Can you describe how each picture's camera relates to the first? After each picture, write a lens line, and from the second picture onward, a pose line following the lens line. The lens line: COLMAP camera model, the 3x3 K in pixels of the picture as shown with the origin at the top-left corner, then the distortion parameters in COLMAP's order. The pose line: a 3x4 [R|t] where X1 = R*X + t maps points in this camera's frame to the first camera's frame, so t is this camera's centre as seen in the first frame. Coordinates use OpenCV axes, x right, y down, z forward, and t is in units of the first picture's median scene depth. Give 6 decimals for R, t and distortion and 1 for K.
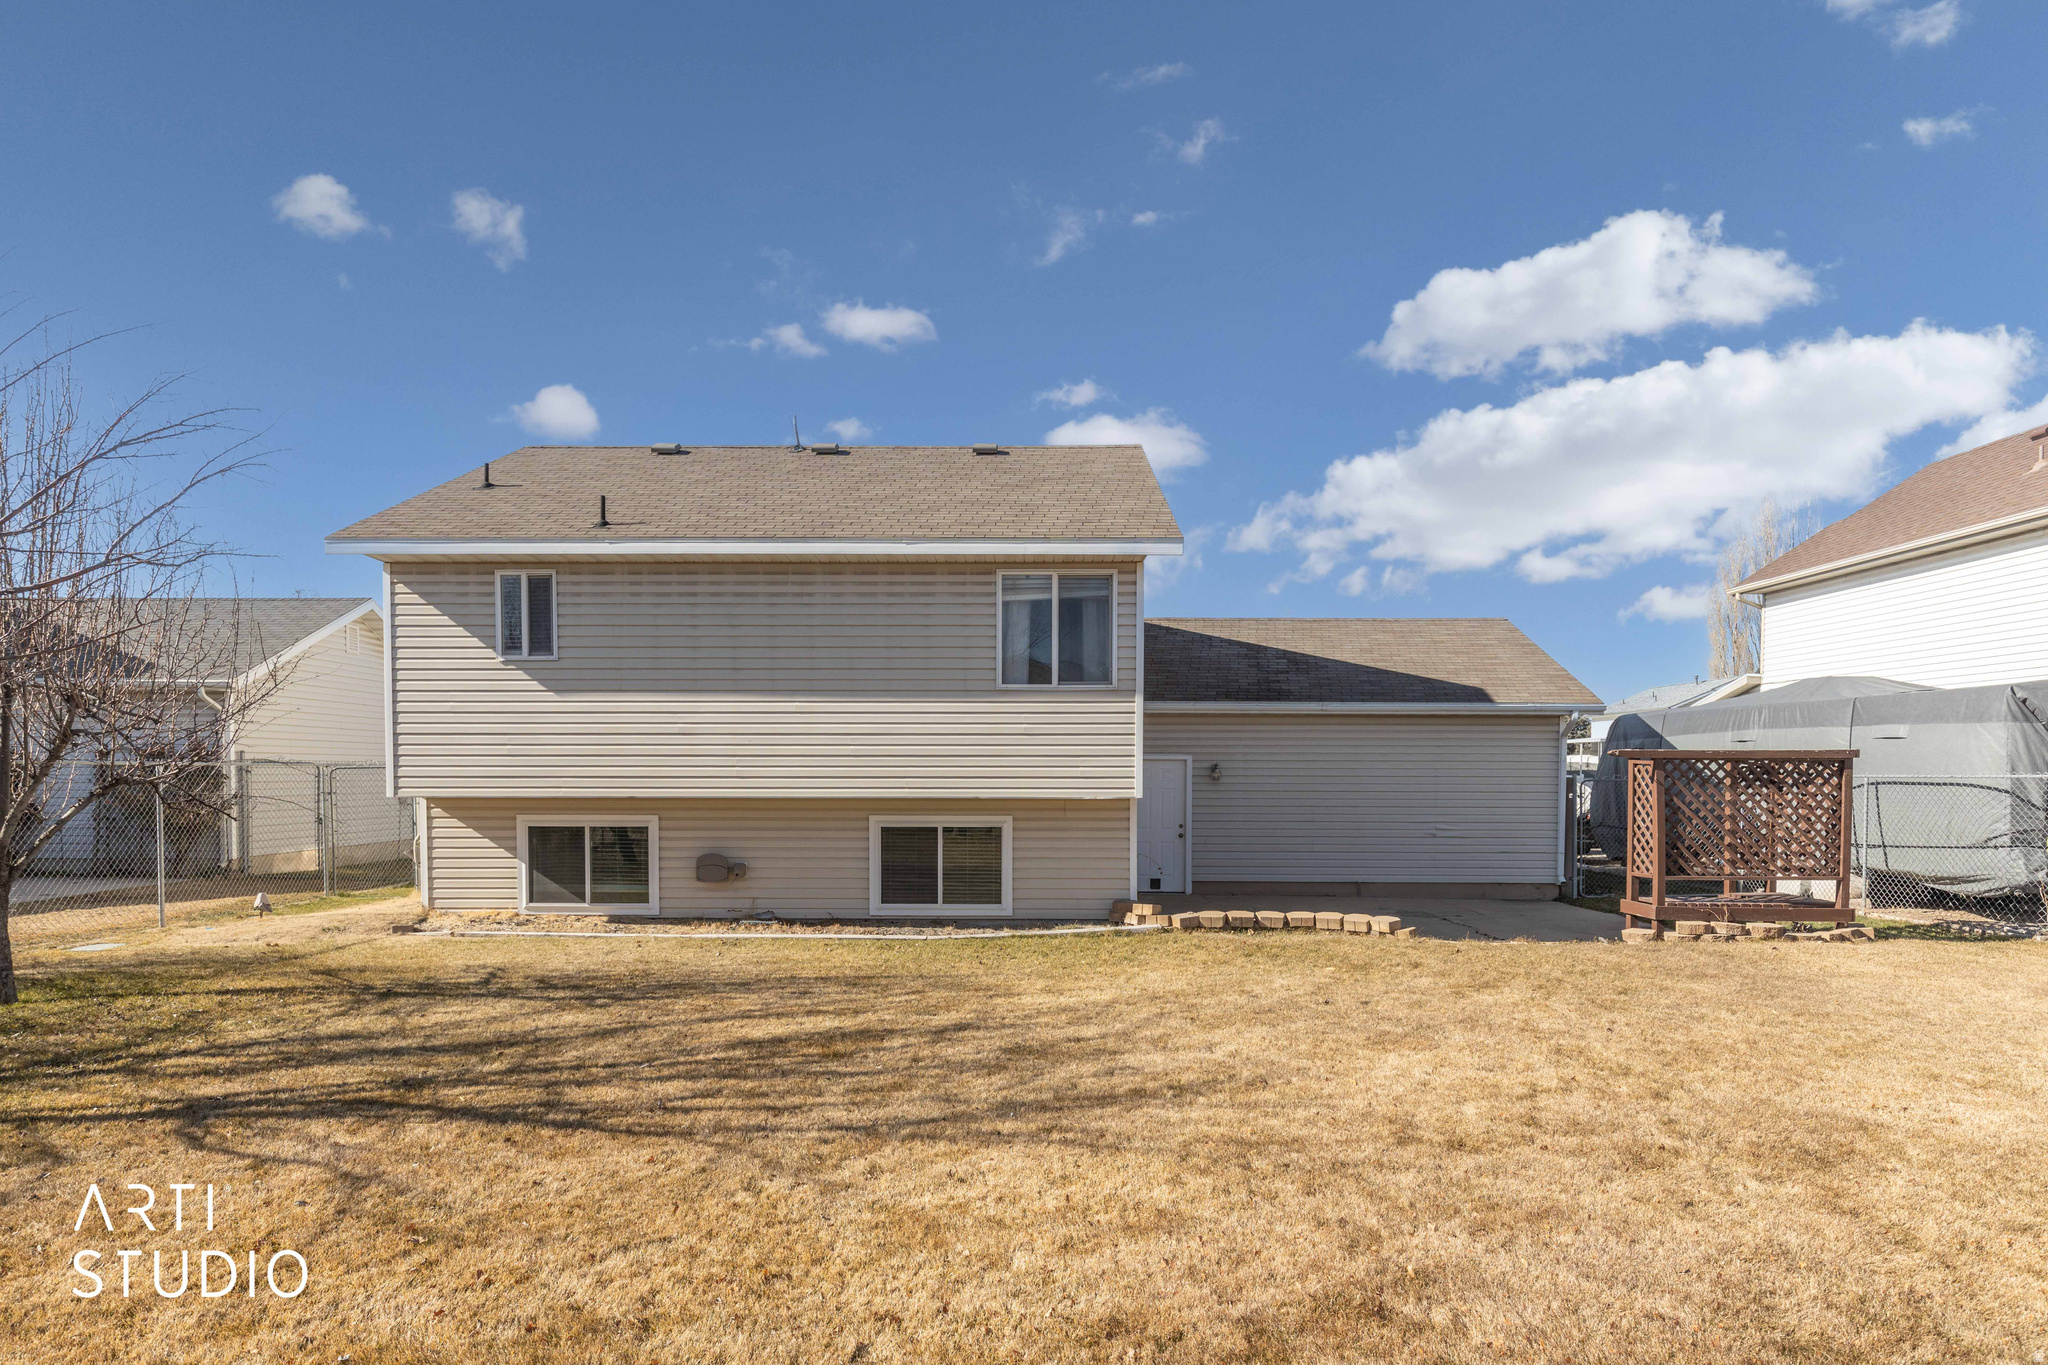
lens RADIAL K [[1085.0, 0, 1015.6], [0, 1085.0, 797.6], [0, 0, 1]] dist [-0.000103, -0.000830]
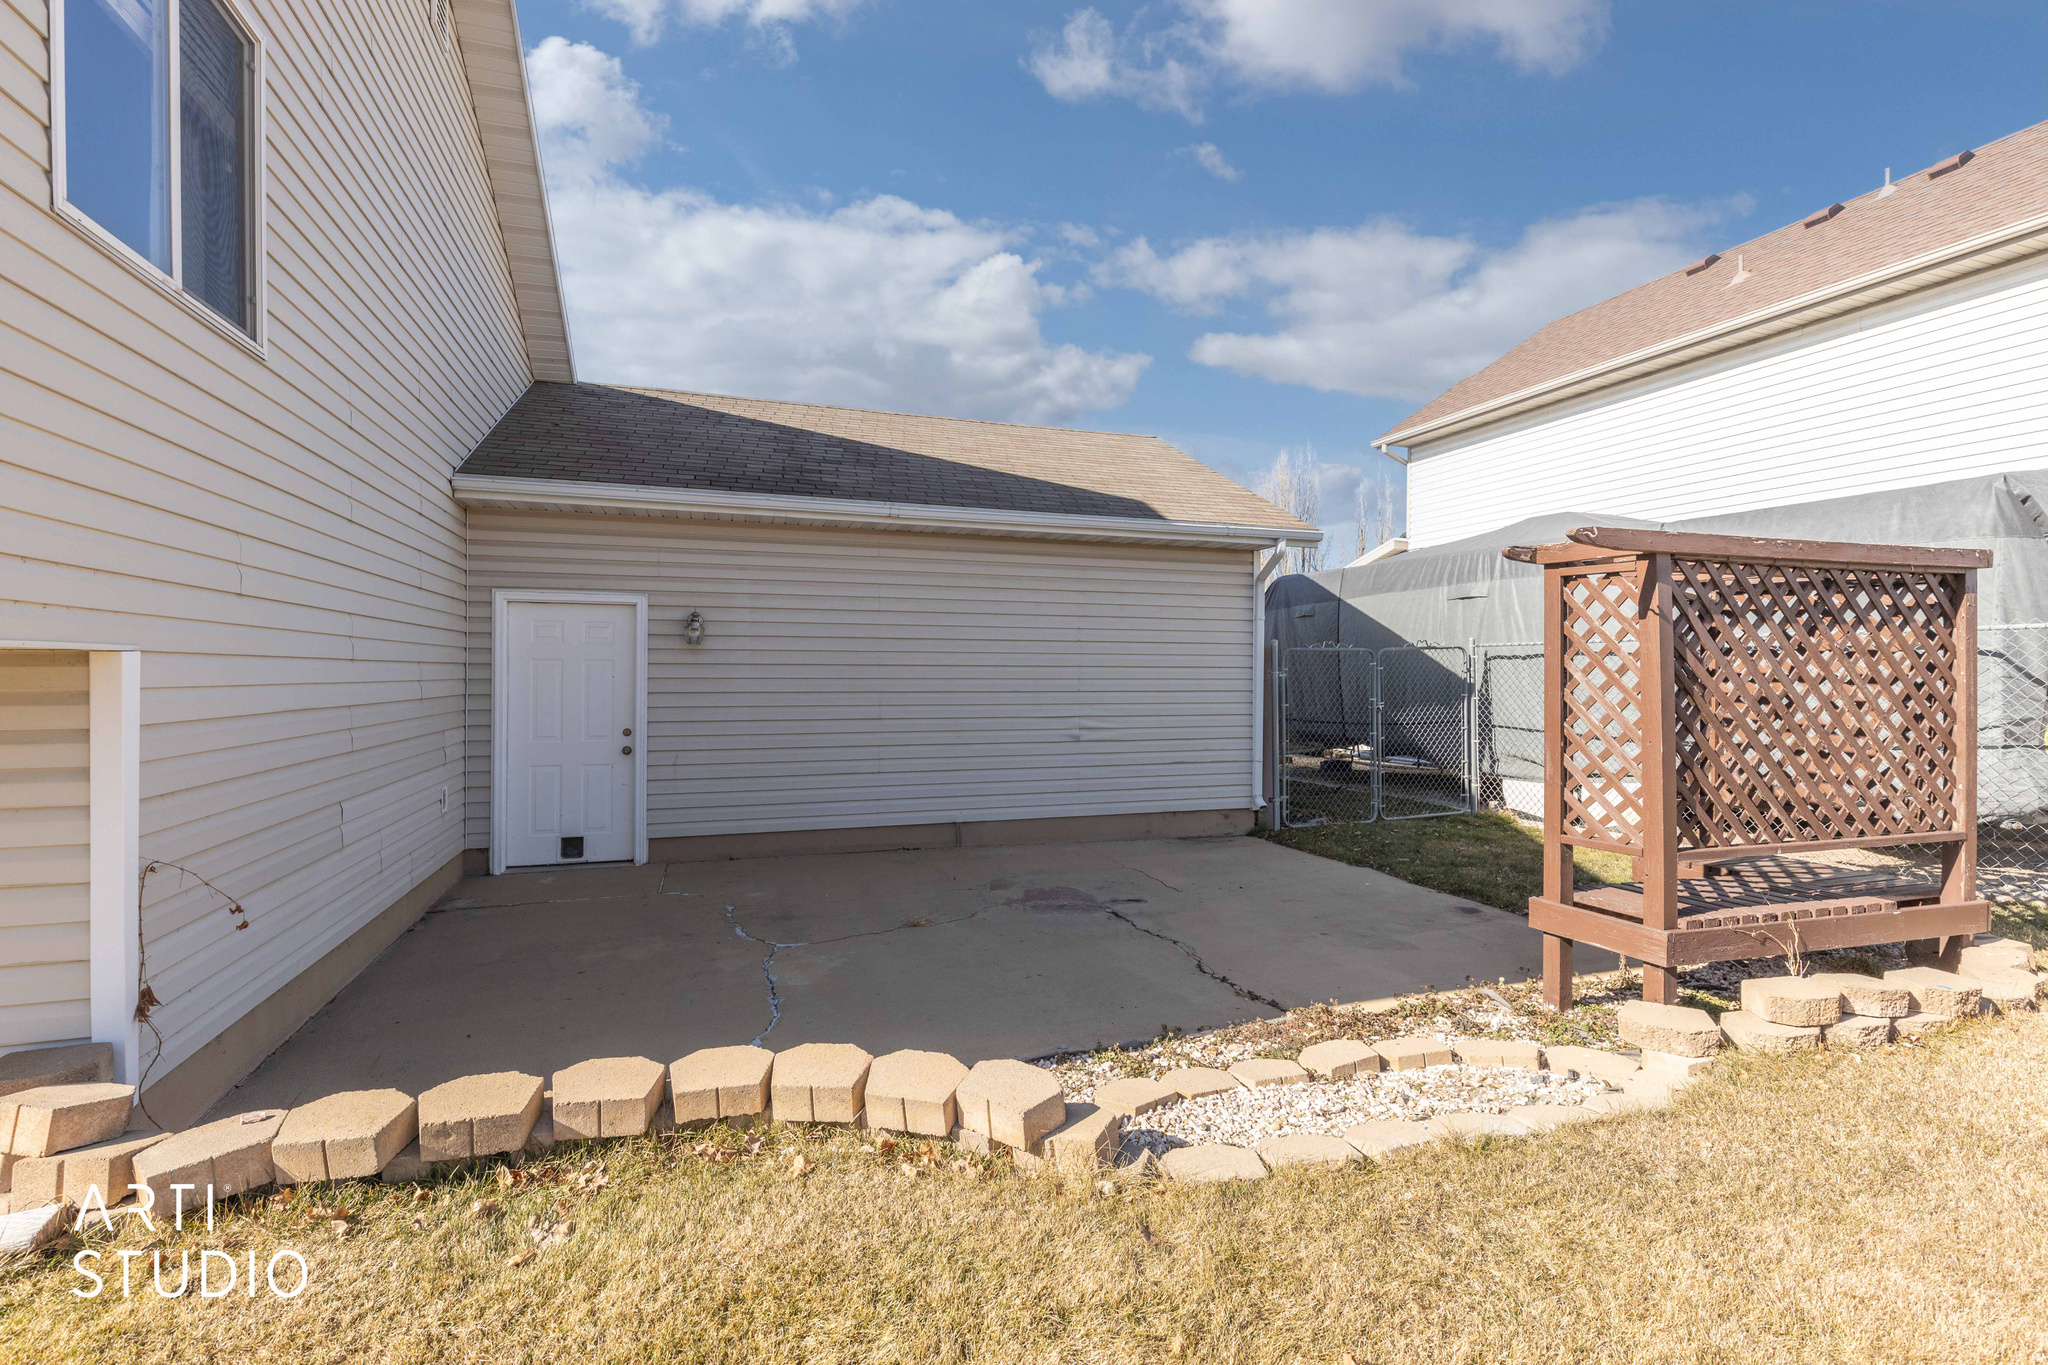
lens RADIAL K [[922.8, 0, 1012.7], [0, 922.8, 678.5], [0, 0, 1]] dist [0.005360, -0.000344]
pose [[0.941071, -0.001896, 0.338204, 0.239466], [0.007055, 0.999877, -0.014026, 0.010955], [-0.338136, 0.015586, 0.940968, 0.709905]]
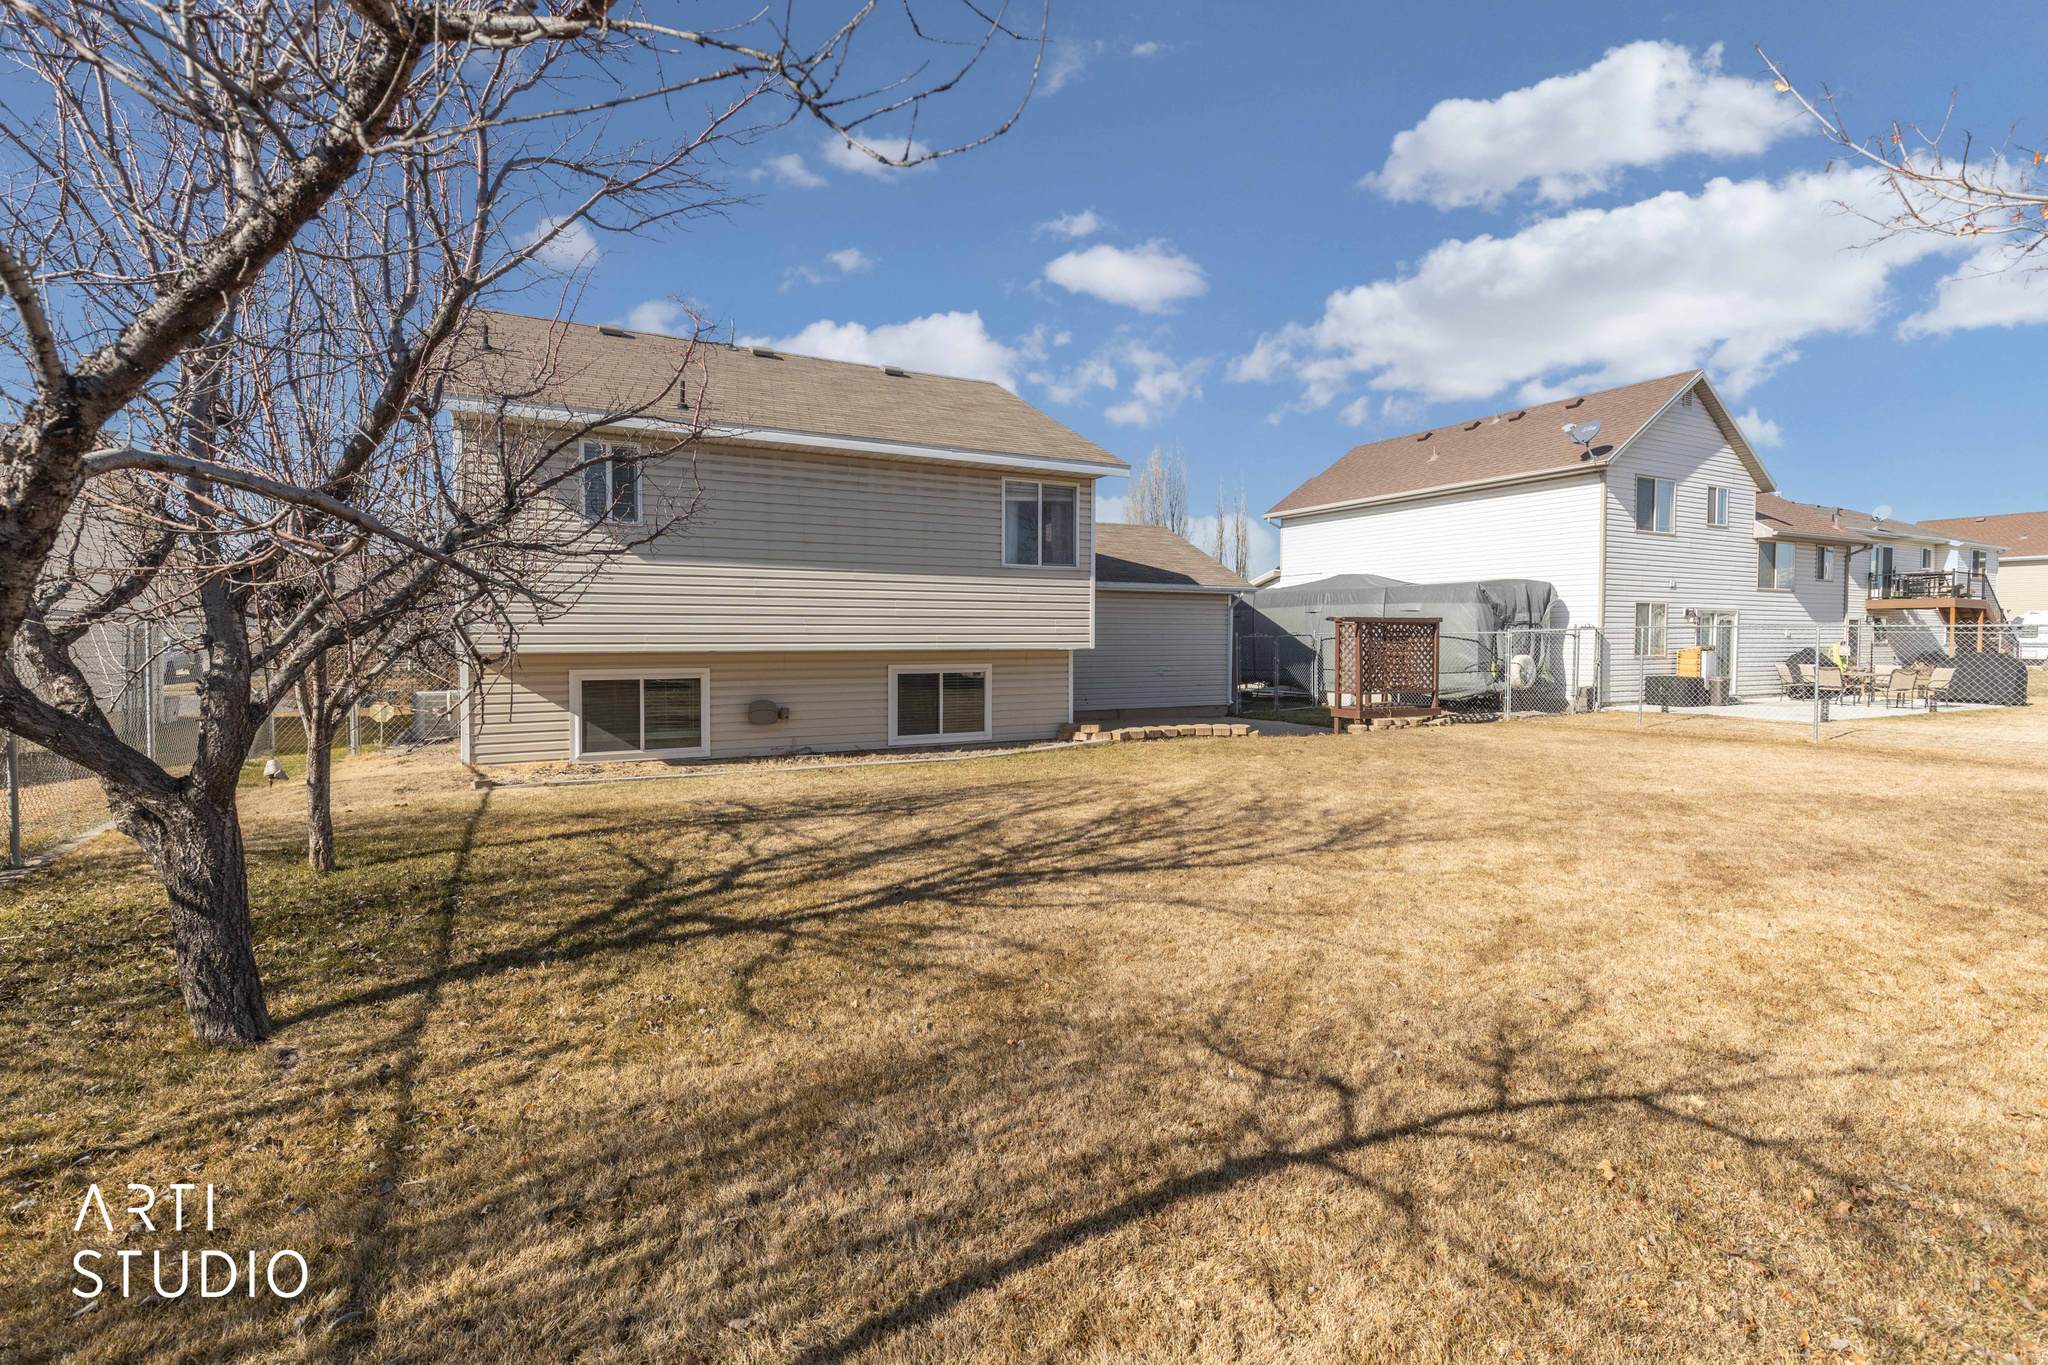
lens RADIAL K [[922.8, 0, 1021.2], [0, 922.8, 670.1], [0, 0, 1]] dist [0.005360, -0.000344]
pose [[0.875880, -0.018784, 0.482164, -0.511357], [0.011077, 0.999761, 0.018826, 0.004083], [-0.482402, -0.011148, 0.875879, 0.002859]]
